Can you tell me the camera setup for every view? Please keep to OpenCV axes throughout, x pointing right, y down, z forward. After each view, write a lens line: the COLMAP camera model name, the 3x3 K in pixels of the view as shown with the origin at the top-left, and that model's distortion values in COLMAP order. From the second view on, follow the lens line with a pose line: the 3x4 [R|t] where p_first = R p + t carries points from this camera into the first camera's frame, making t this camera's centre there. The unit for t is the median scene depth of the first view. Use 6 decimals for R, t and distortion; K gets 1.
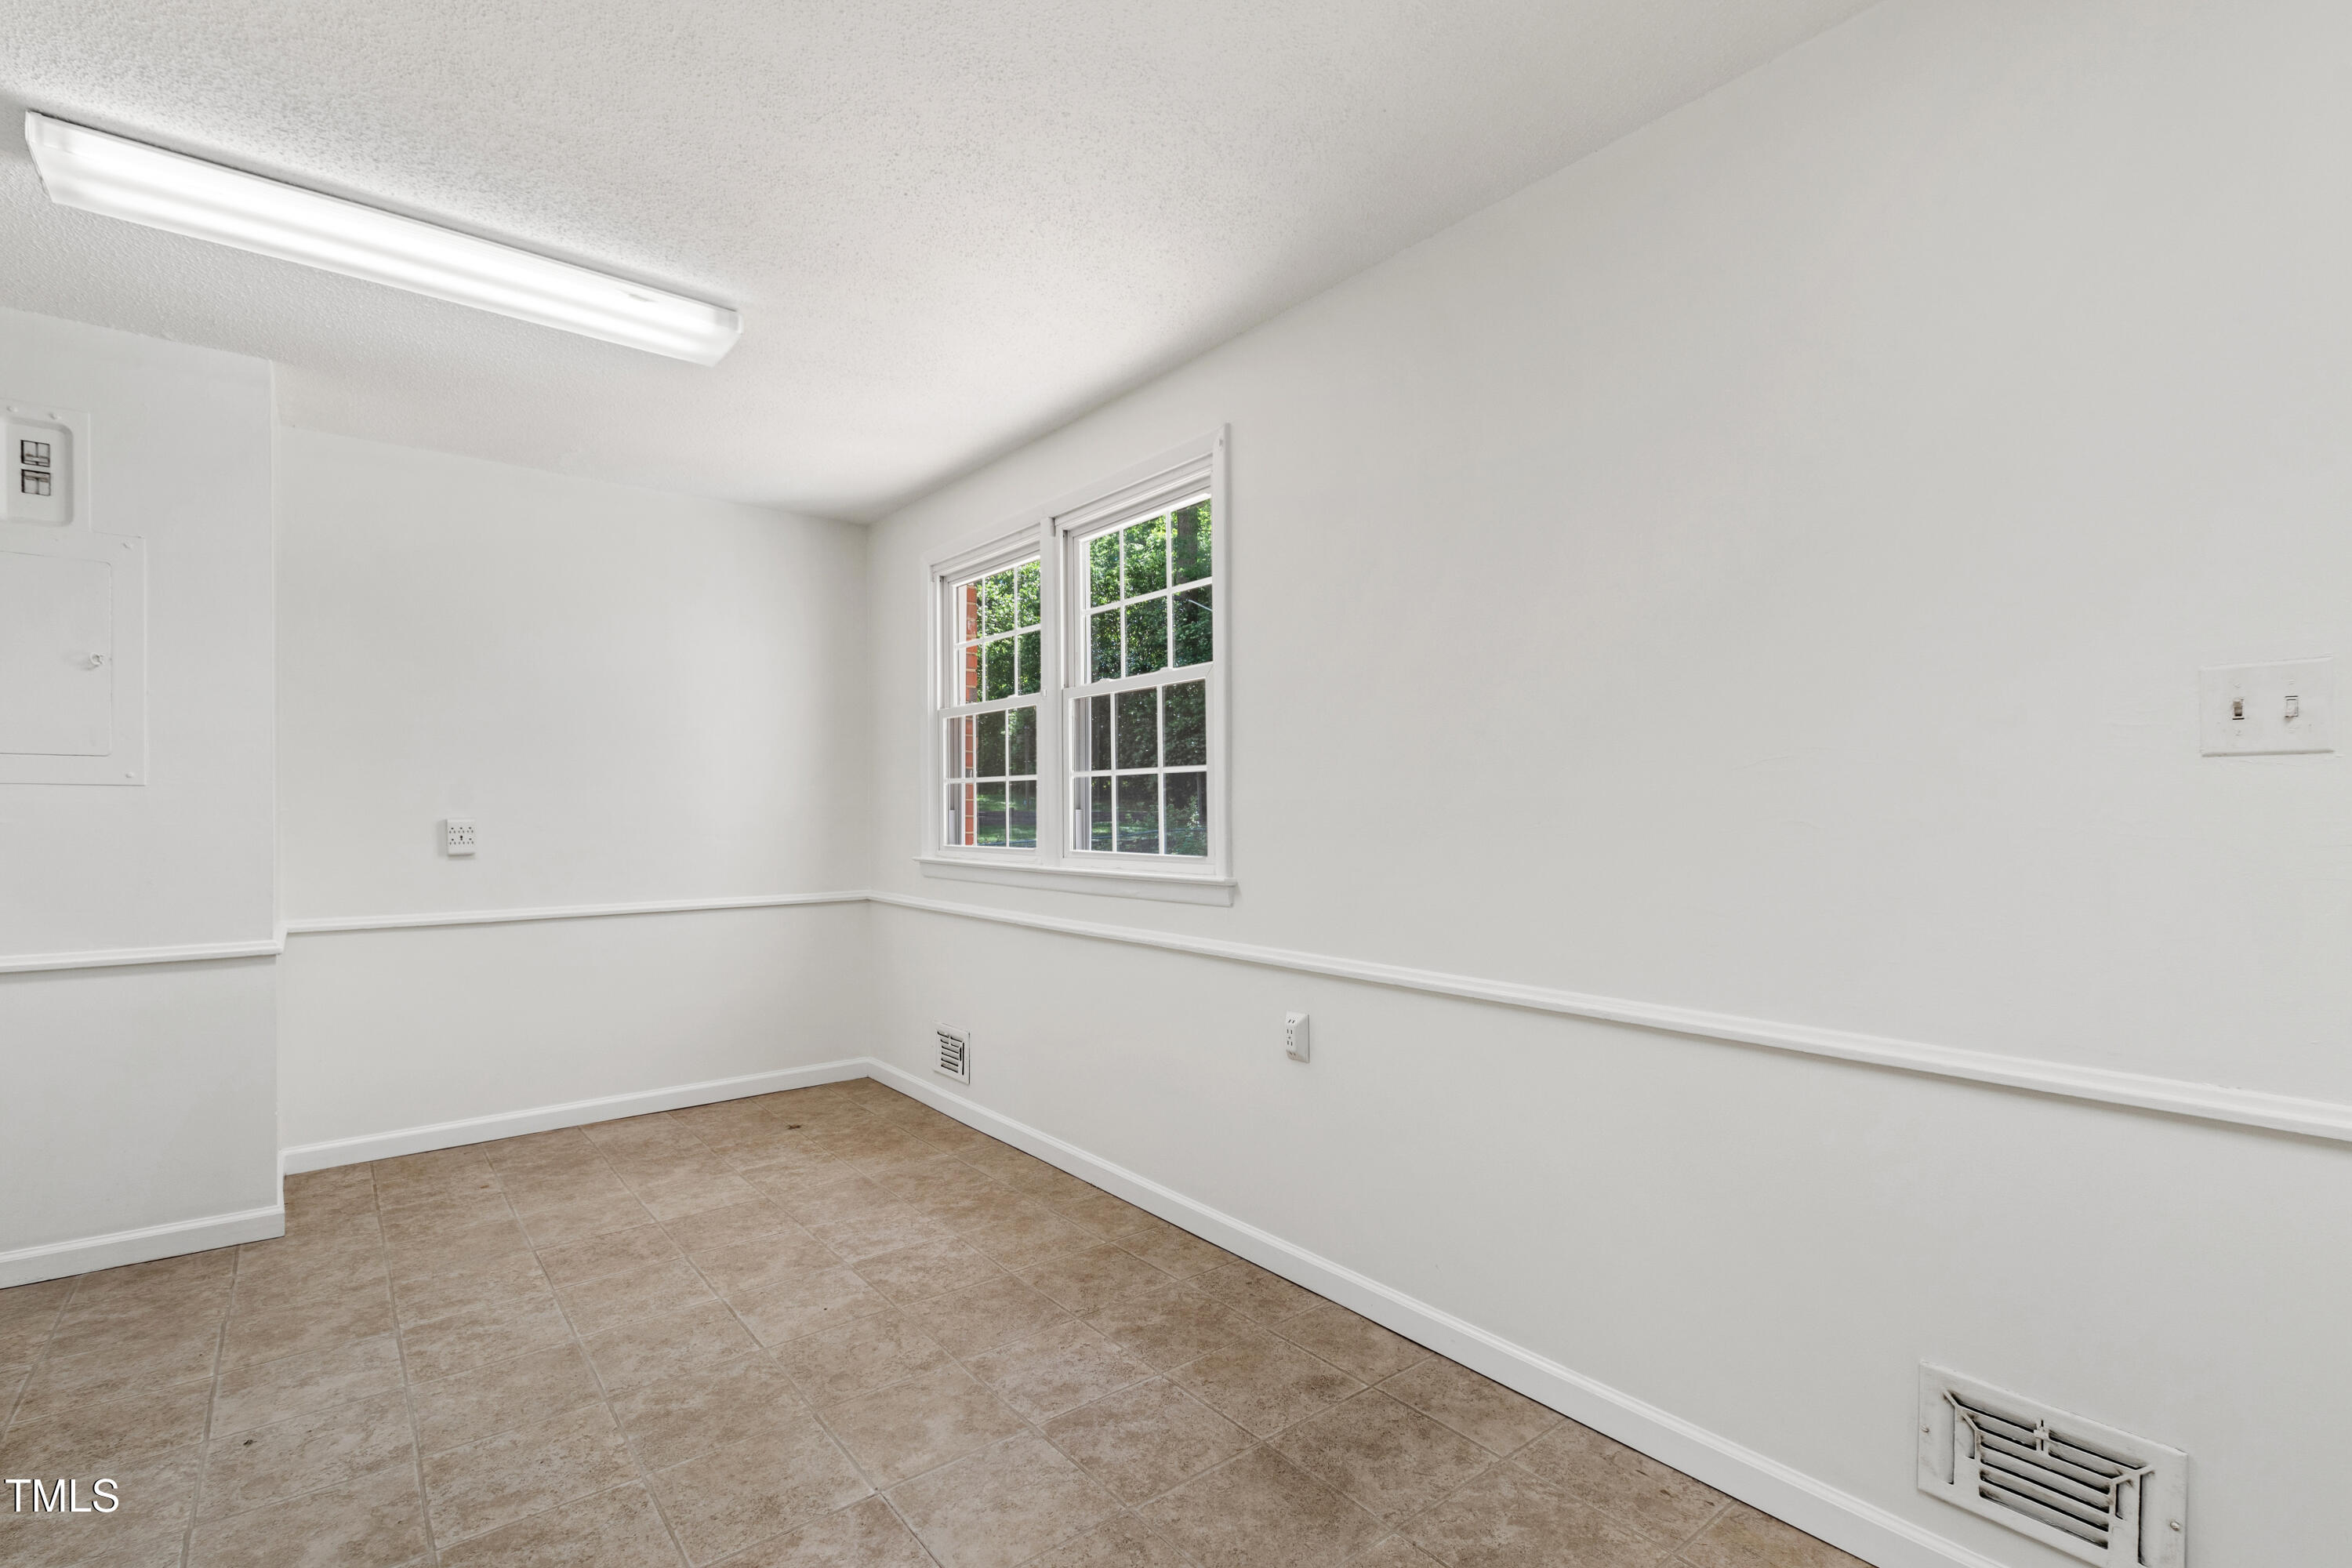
lens RADIAL K [[1040.9, 0, 1176.5], [0, 1040.9, 797.1], [0, 0, 1]] dist [0.010495, -0.004053]
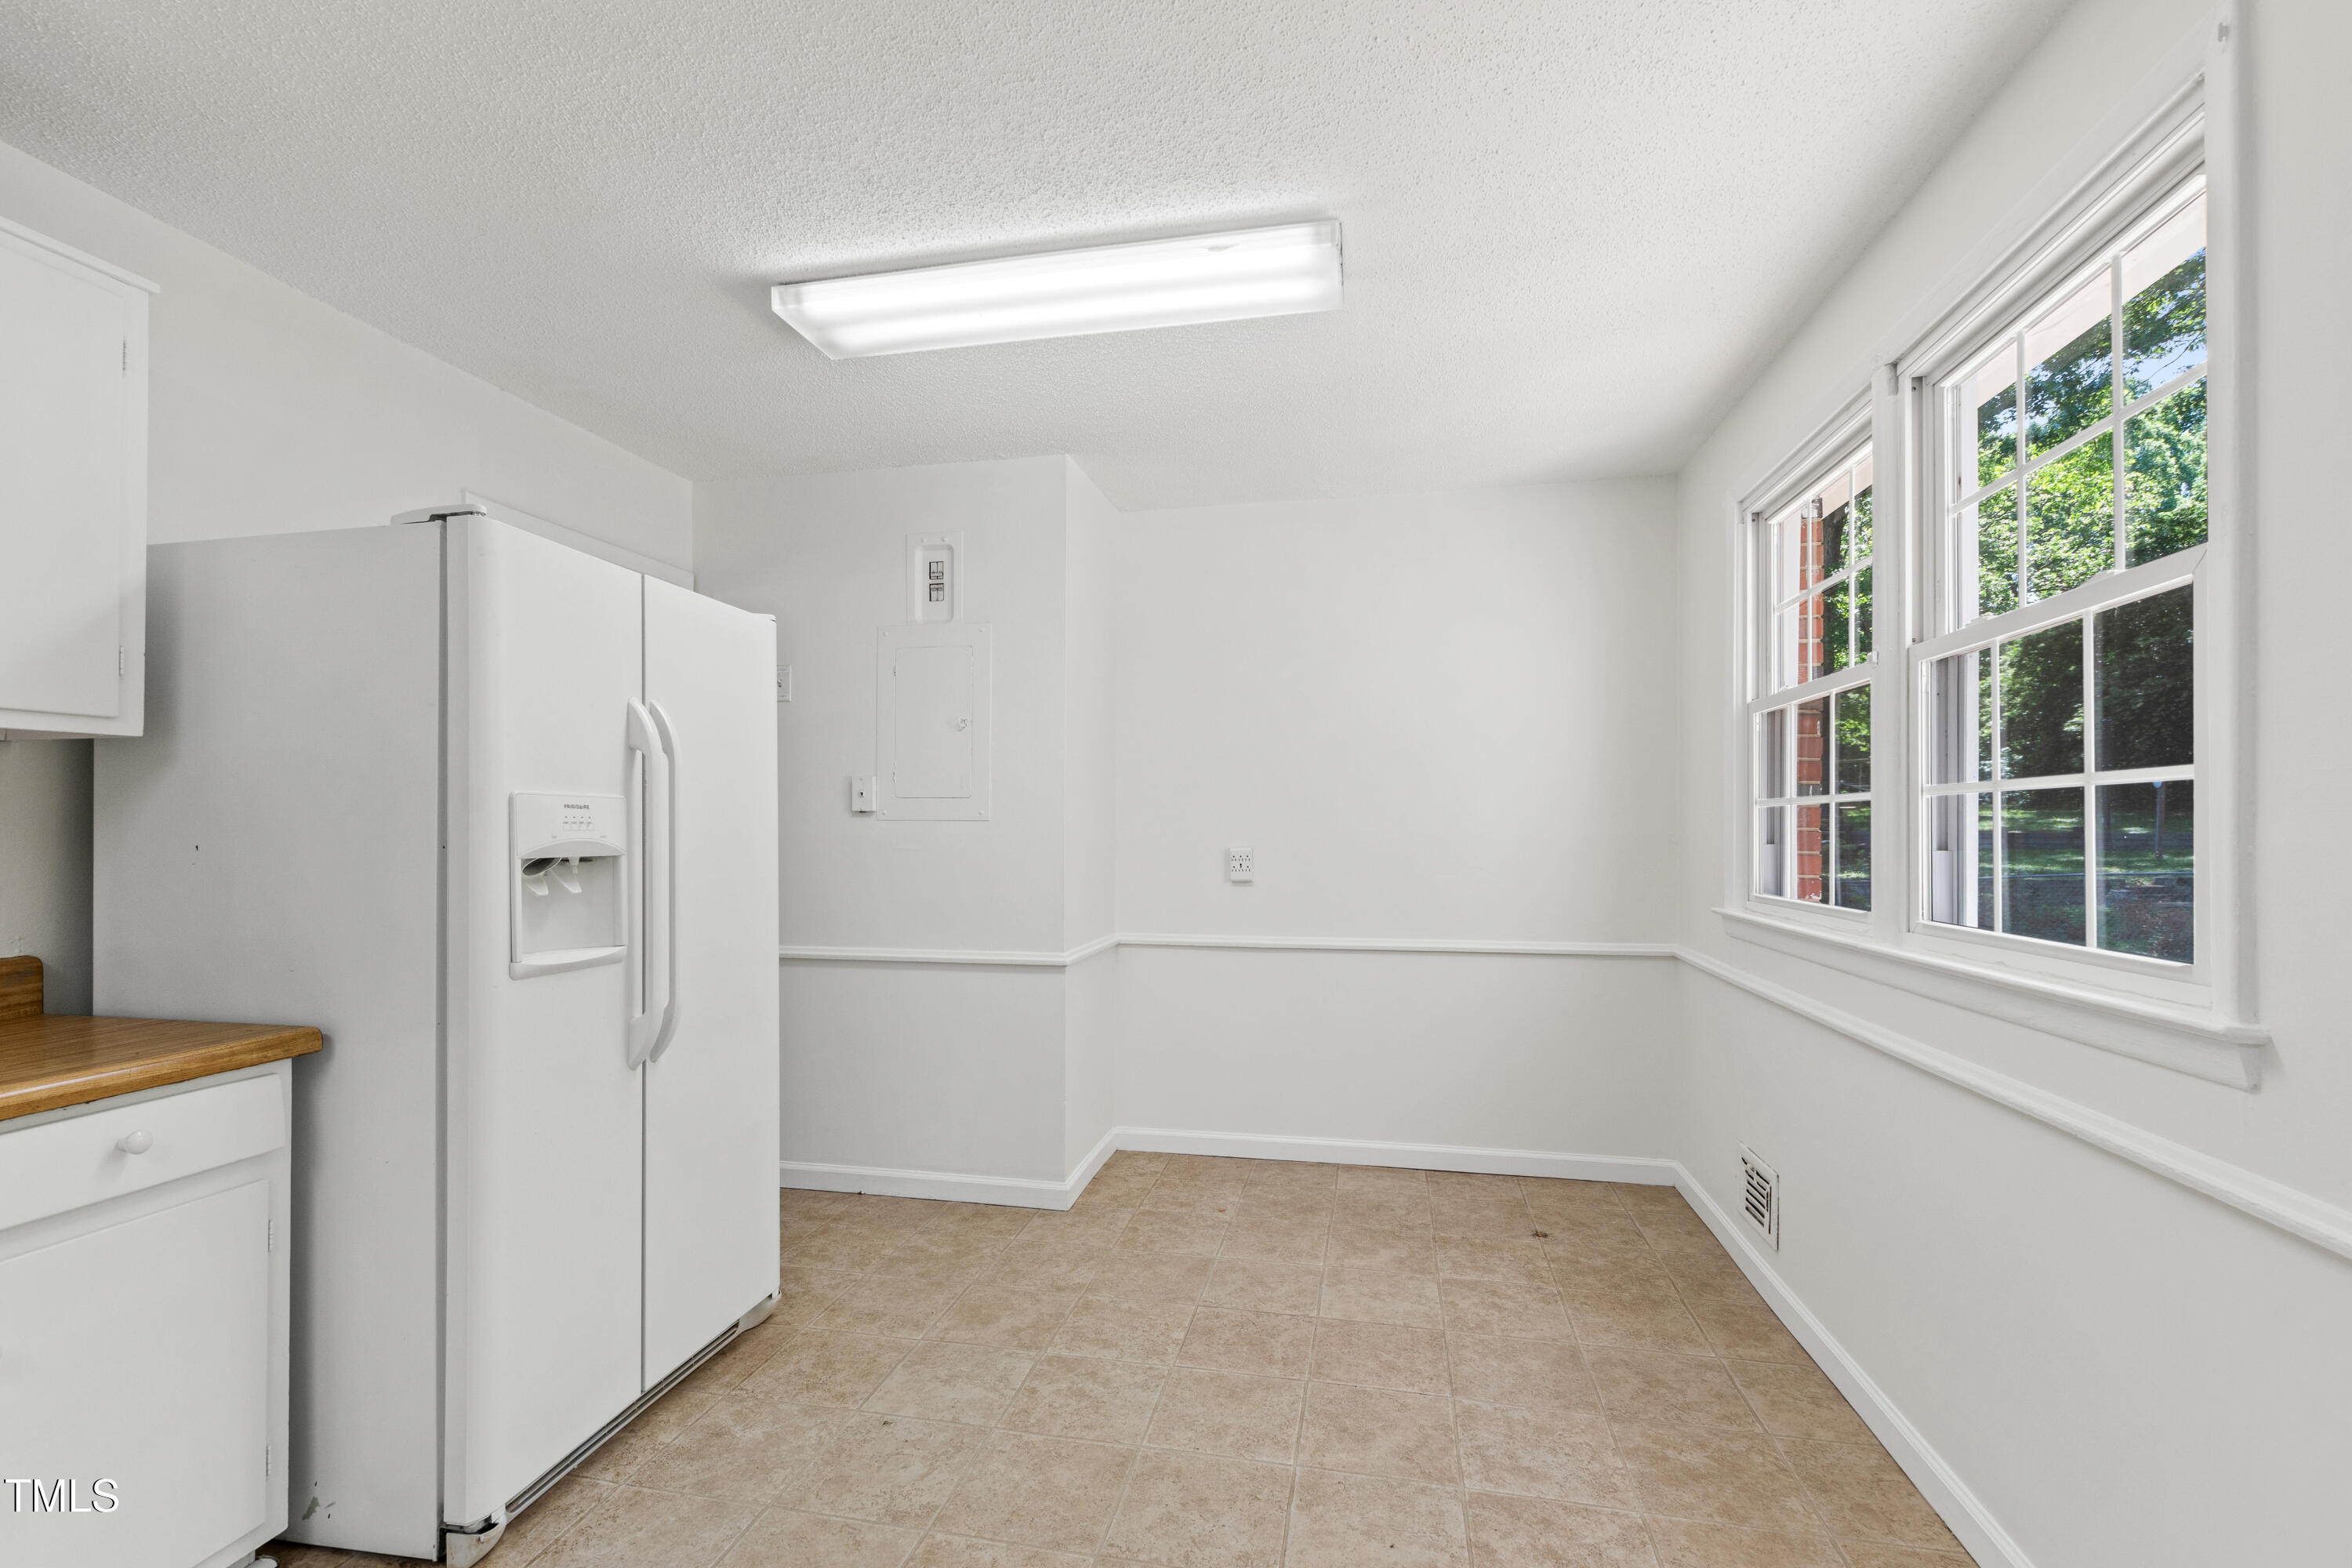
lens RADIAL K [[1040.9, 0, 1148.9], [0, 1040.9, 822.4], [0, 0, 1]] dist [0.010495, -0.004053]
pose [[0.635222, -0.002685, -0.772325, 0.086094], [0.007698, 0.999966, 0.002854, -0.010228], [0.772291, -0.007759, 0.635221, 0.329014]]
